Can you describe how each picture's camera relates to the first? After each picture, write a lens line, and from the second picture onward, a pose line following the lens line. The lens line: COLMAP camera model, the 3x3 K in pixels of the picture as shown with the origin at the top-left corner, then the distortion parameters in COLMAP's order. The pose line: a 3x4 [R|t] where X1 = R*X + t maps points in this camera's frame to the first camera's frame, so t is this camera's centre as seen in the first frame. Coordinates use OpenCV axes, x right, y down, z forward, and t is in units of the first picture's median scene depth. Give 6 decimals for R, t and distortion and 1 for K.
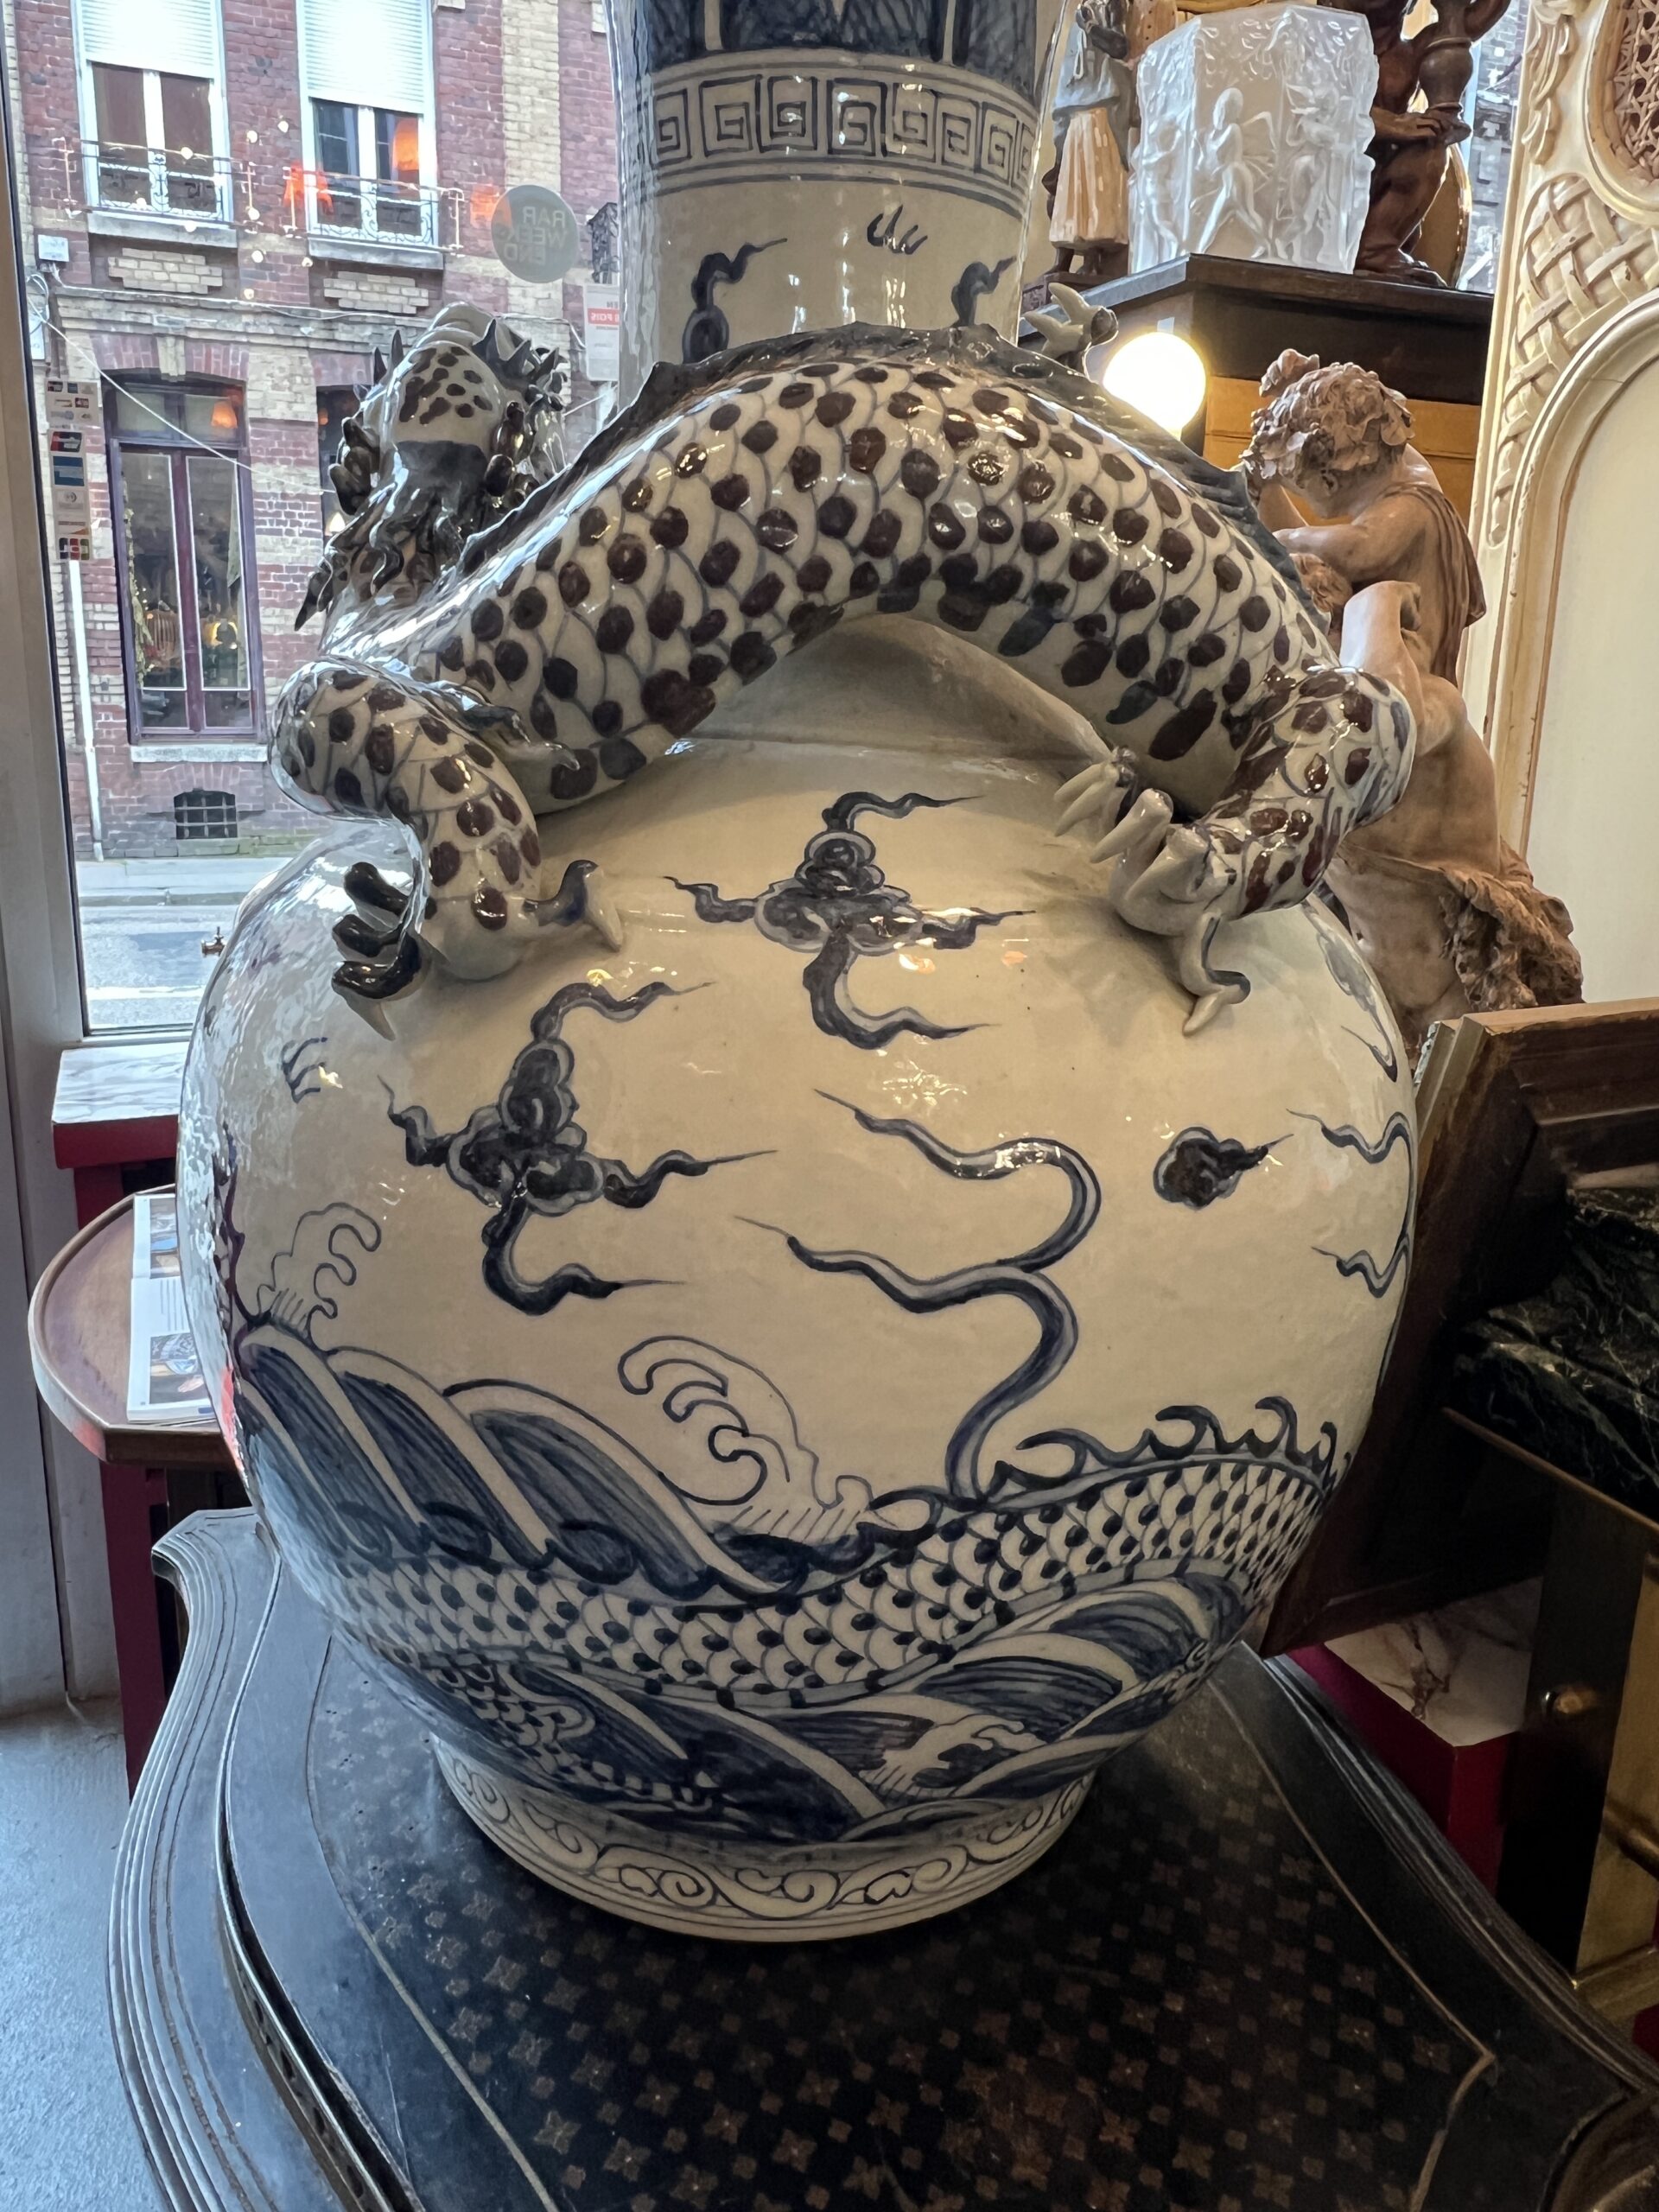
lens RADIAL K [[1559.5, 0, 769.0], [0, 1559.5, 1050.8], [0, 0, 1]] dist [0.000434, -0.001964]
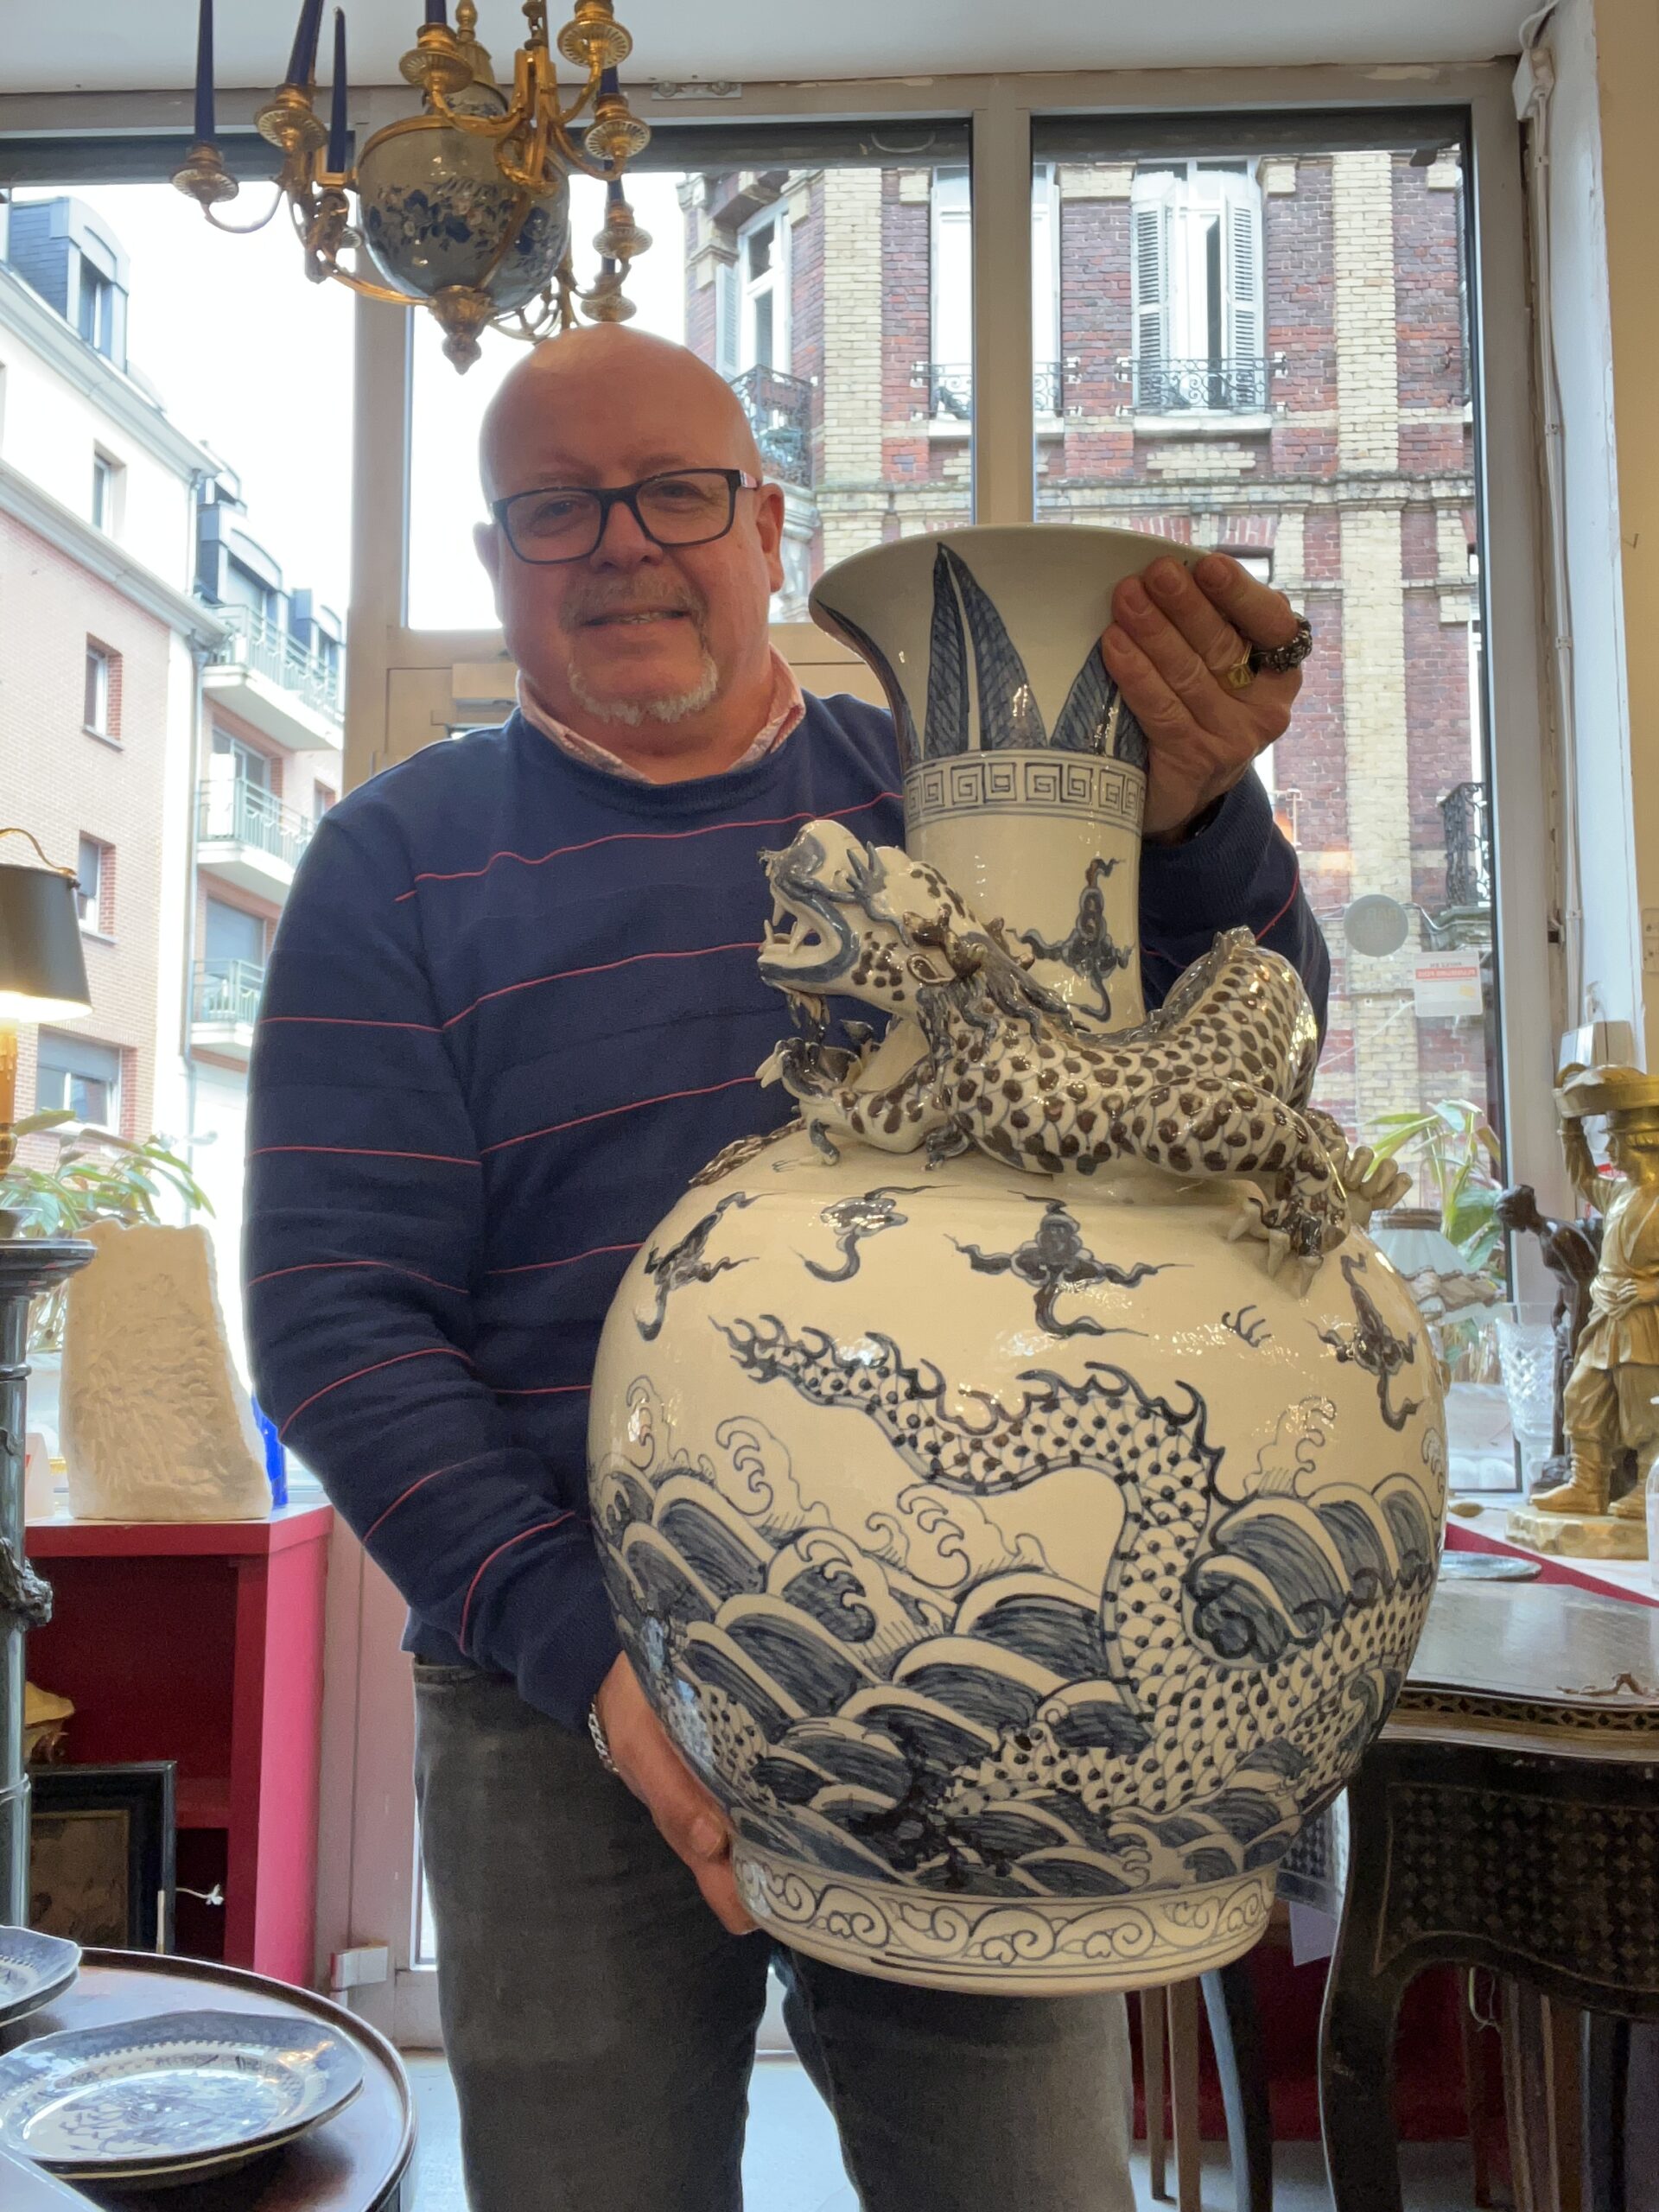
lens RADIAL K [[1947.2, 0, 829.5], [0, 1947.2, 1106.0], [0, 0, 1]] dist [0.008381, 0.282735]
pose [[0.411517, 0.040565, 0.910499, -1.278205], [0.202341, 0.970012, -0.134668, -0.014271], [-0.888657, 0.239650, 0.390968, 0.304529]]
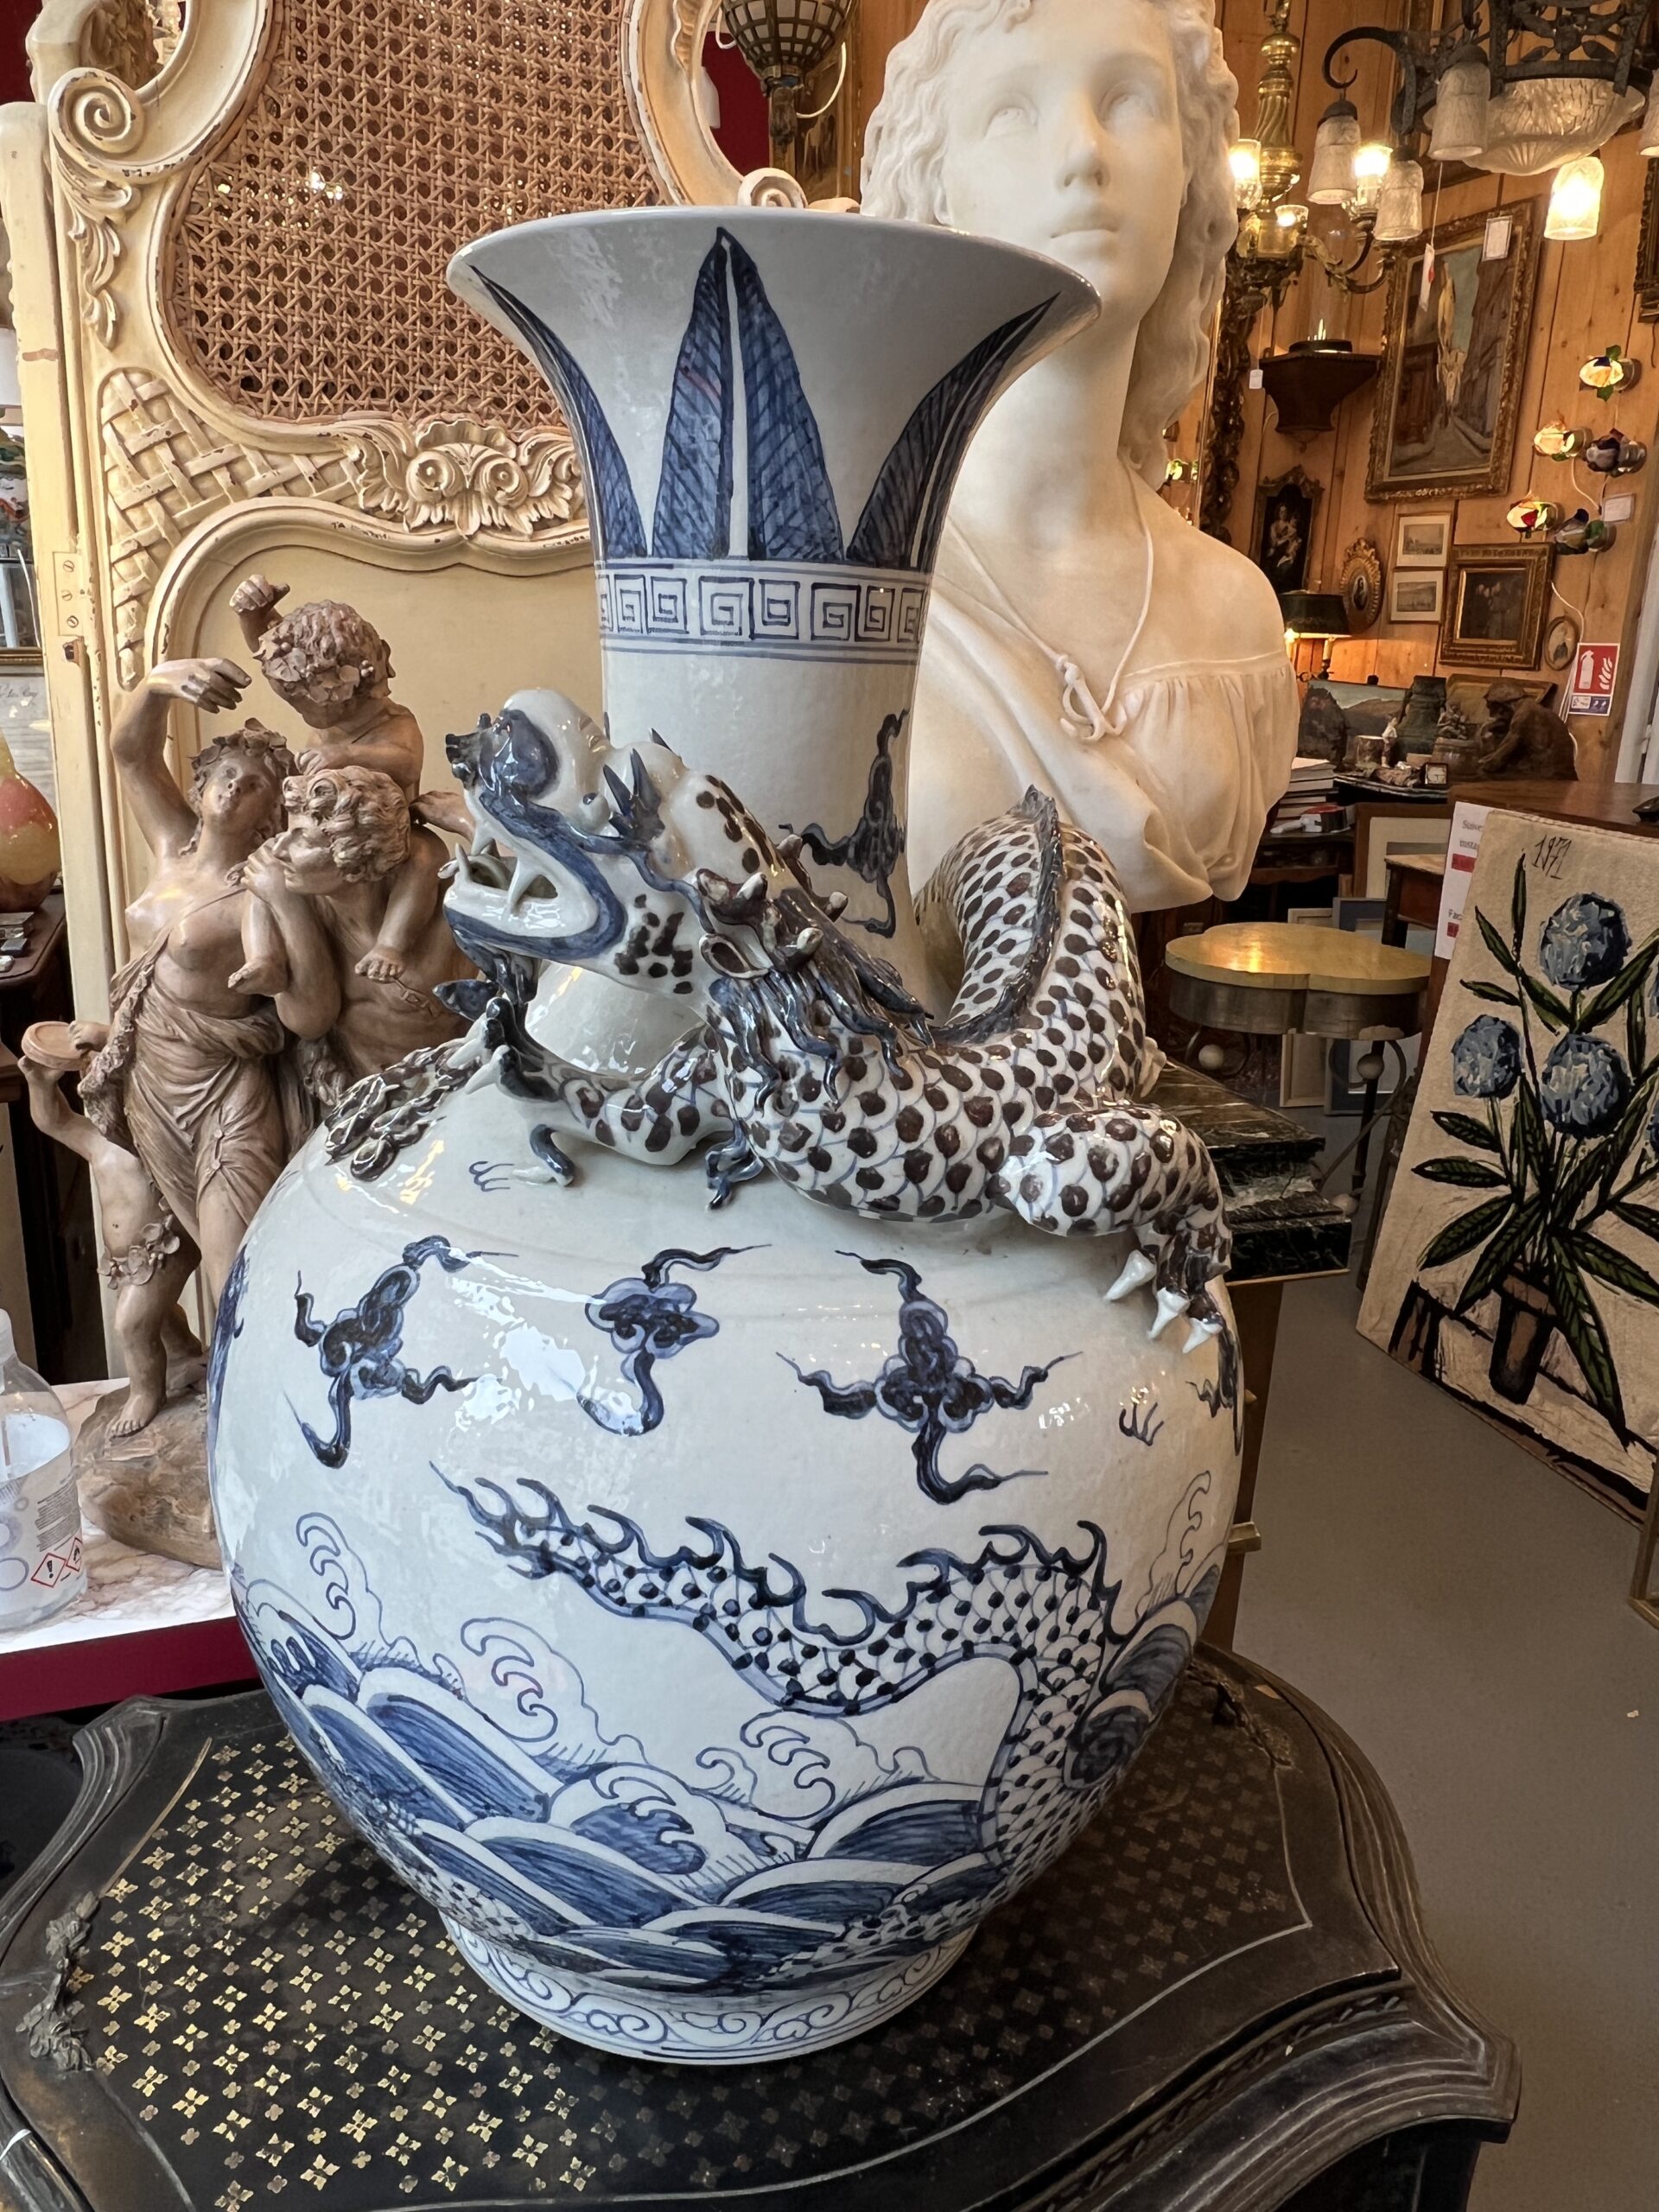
lens RADIAL K [[1556.2, 0, 786.4], [0, 1556.2, 1062.2], [0, 0, 1]] dist [0.007170, -0.009567]
pose [[0.071407, -0.289156, 0.954615, -0.805595], [0.197824, 0.942152, 0.270583, -0.370435], [-0.977633, 0.169524, 0.124479, 0.599061]]
